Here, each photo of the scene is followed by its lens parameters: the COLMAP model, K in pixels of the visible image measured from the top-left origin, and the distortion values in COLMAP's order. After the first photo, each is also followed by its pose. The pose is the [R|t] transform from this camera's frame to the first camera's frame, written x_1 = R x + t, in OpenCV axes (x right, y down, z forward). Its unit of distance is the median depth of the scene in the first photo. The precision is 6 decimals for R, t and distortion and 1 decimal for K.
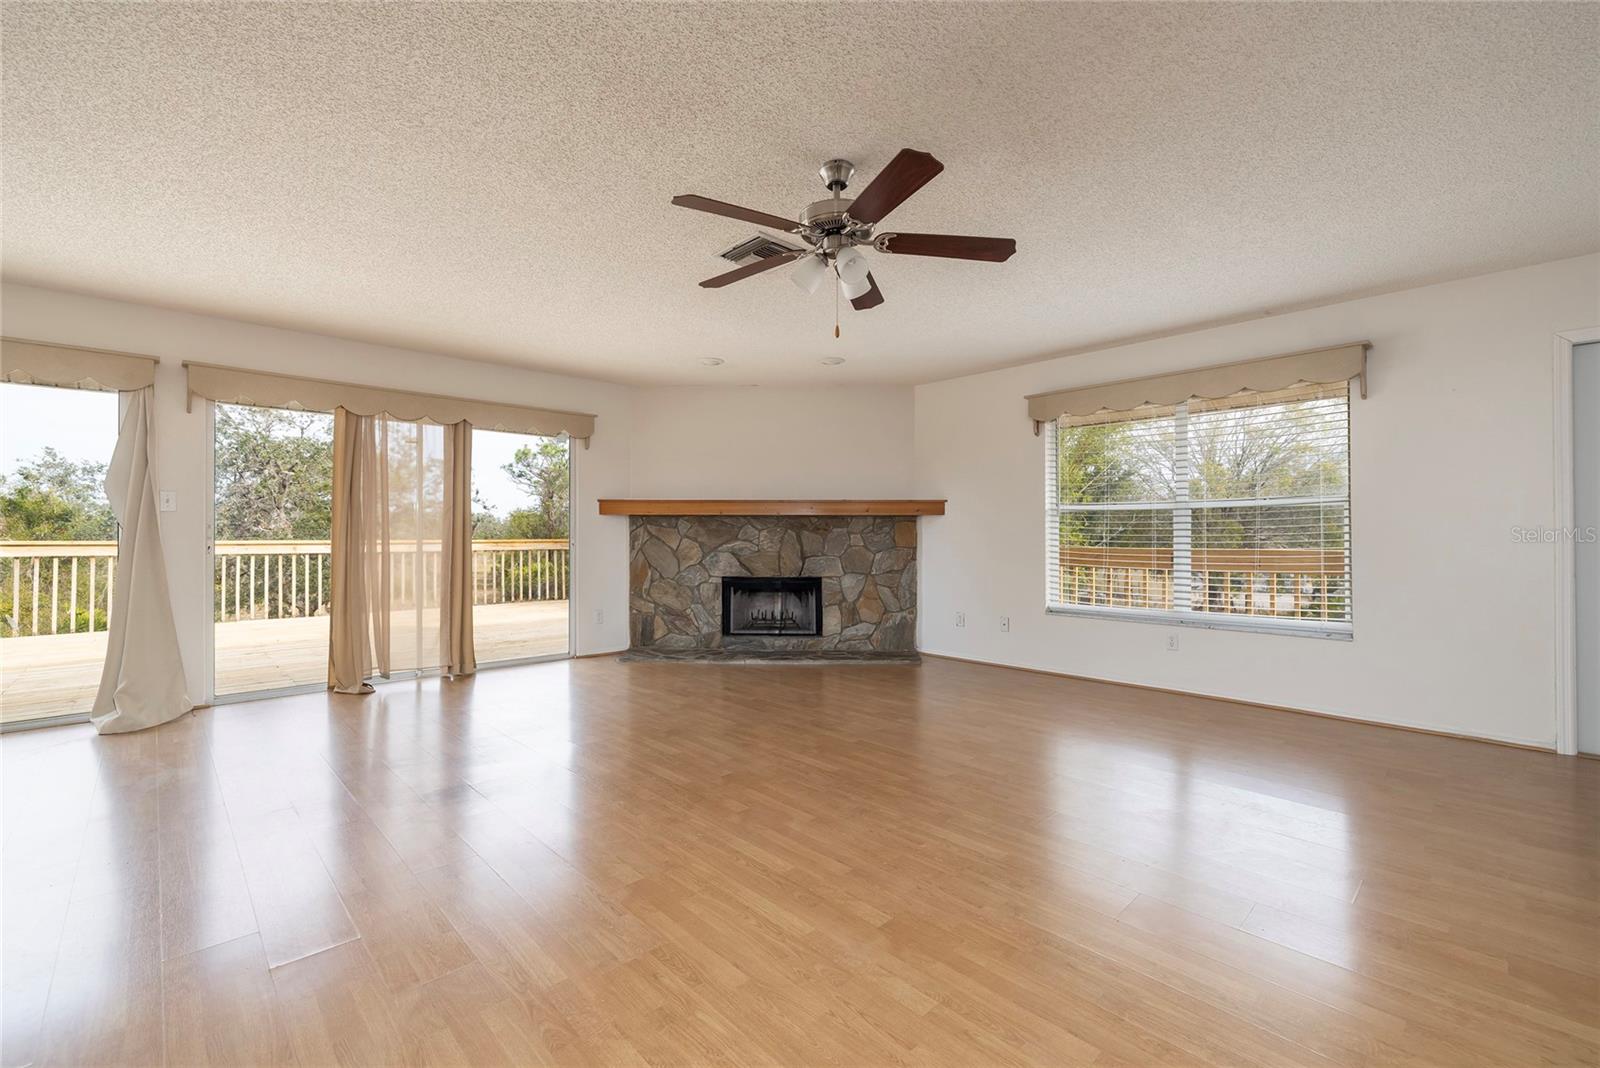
lens RADIAL K [[677.4, 0, 778.6], [0, 677.4, 524.5], [0, 0, 1]] dist [-0.006416, 0.001133]
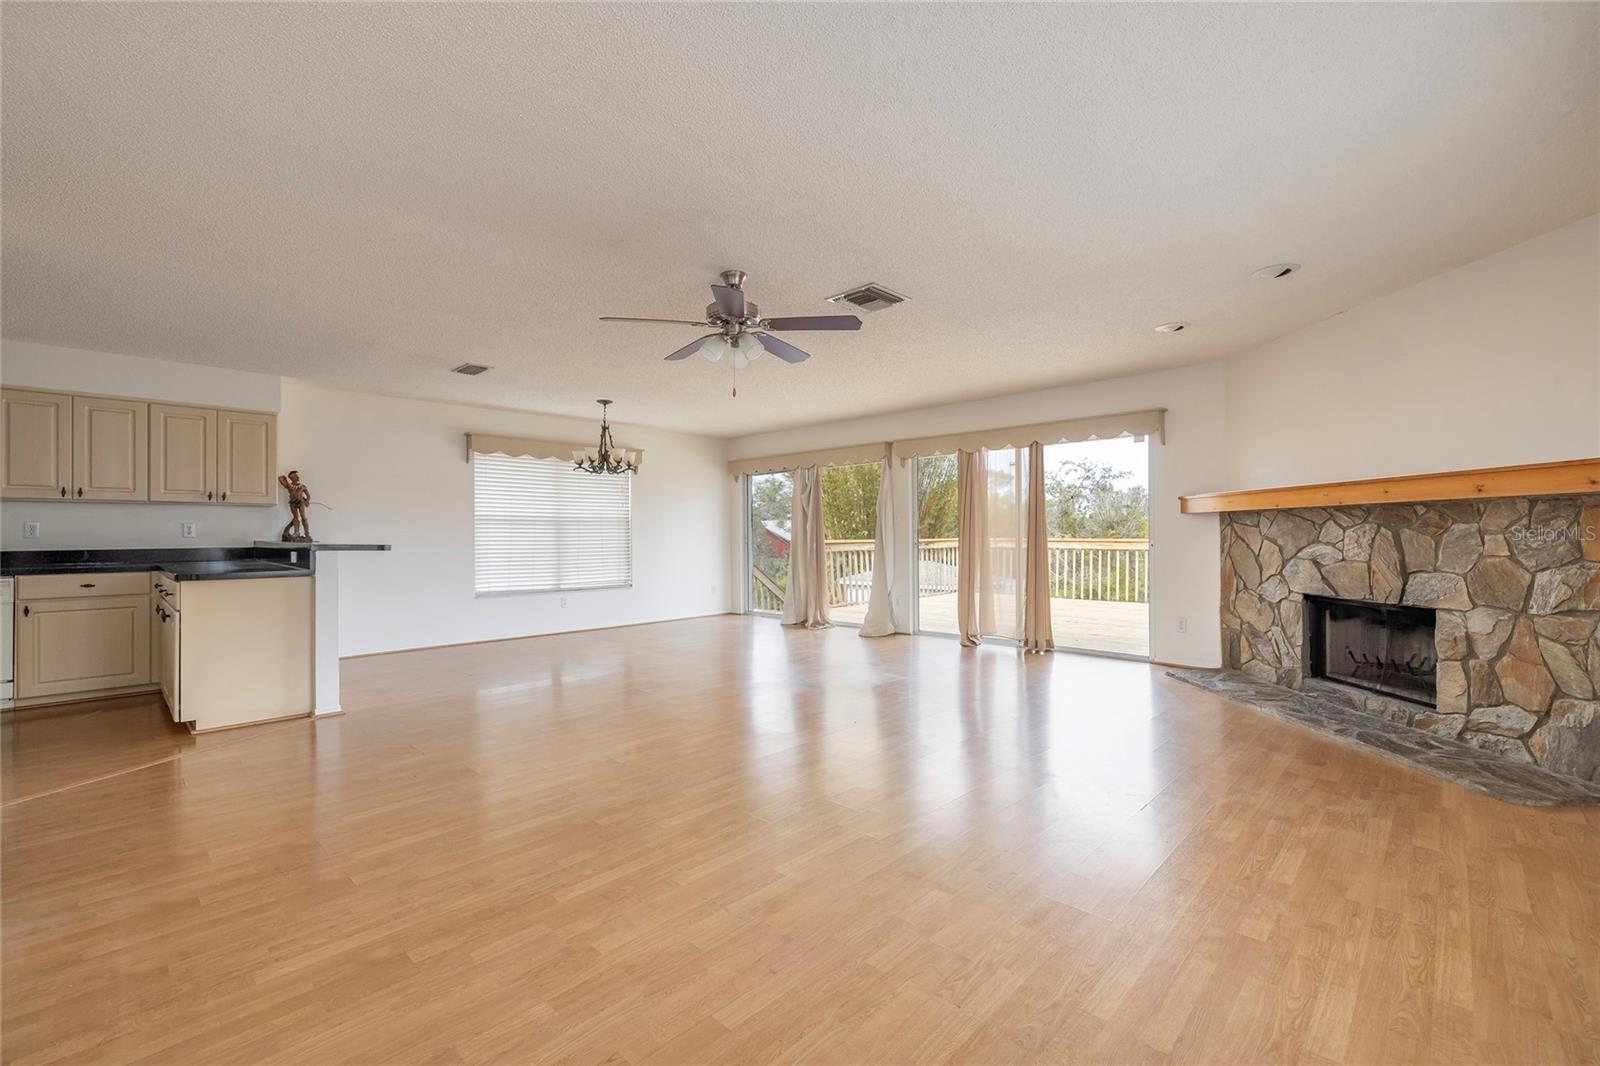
lens RADIAL K [[677.4, 0, 804.3], [0, 677.4, 534.1], [0, 0, 1]] dist [-0.006416, 0.001133]
pose [[0.079045, -0.000569, -0.996871, 0.596026], [0.018164, 0.999835, 0.000870, 0.003811], [0.996706, -0.018176, 0.079042, 0.421144]]
